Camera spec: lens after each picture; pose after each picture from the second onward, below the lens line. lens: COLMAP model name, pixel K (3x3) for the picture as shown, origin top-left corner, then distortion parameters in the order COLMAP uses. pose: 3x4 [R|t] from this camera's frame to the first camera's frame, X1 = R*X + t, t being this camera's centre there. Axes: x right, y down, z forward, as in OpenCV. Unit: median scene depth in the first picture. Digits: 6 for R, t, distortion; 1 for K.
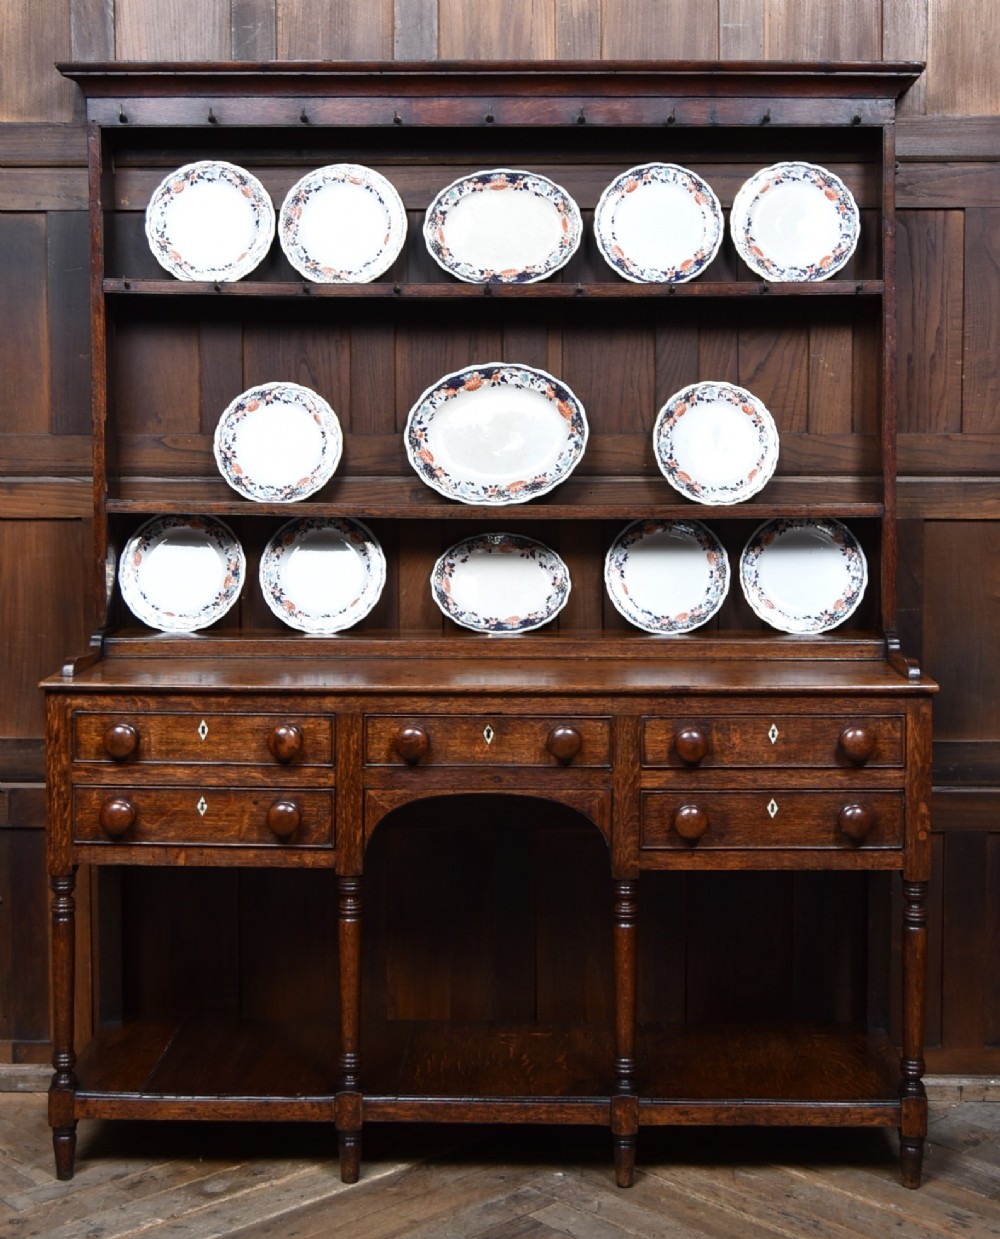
lens RADIAL K [[1887.0, 0, 519.5], [0, 1887.0, 486.3], [0, 0, 1]] dist [-0.010986, -0.004897]
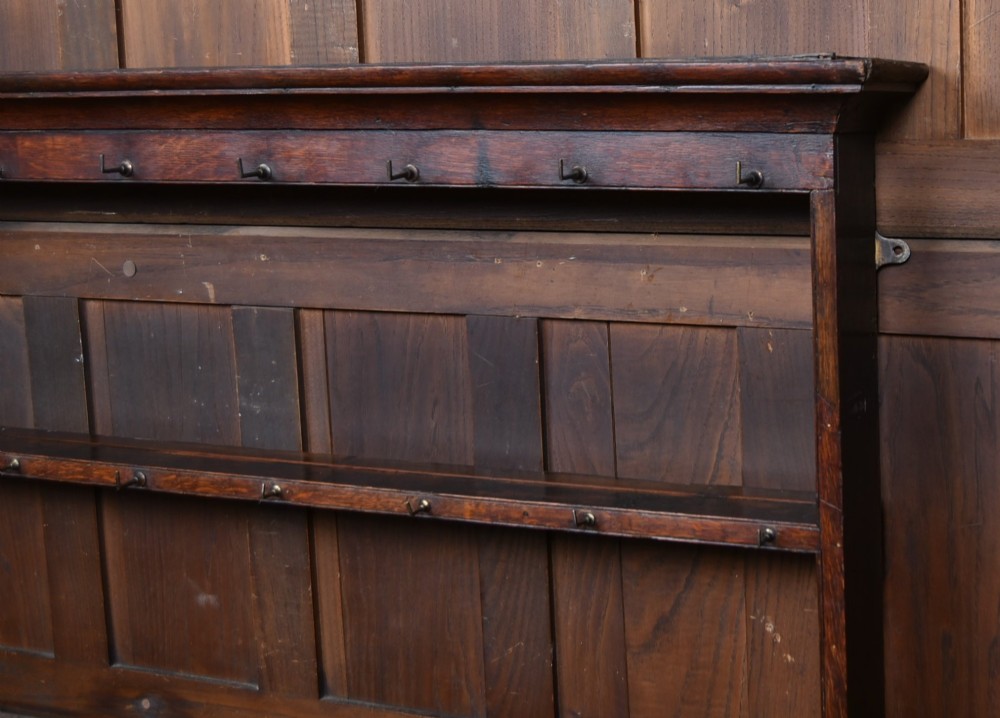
lens RADIAL K [[1649.3, 0, 725.6], [0, 1649.3, 219.3], [0, 0, 1]] dist [0.001457, -0.012343]
pose [[0.930979, 0.014417, -0.364787, 0.341086], [0.009760, 0.997880, 0.064345, -0.225173], [0.364941, -0.063464, 0.928865, 0.669715]]
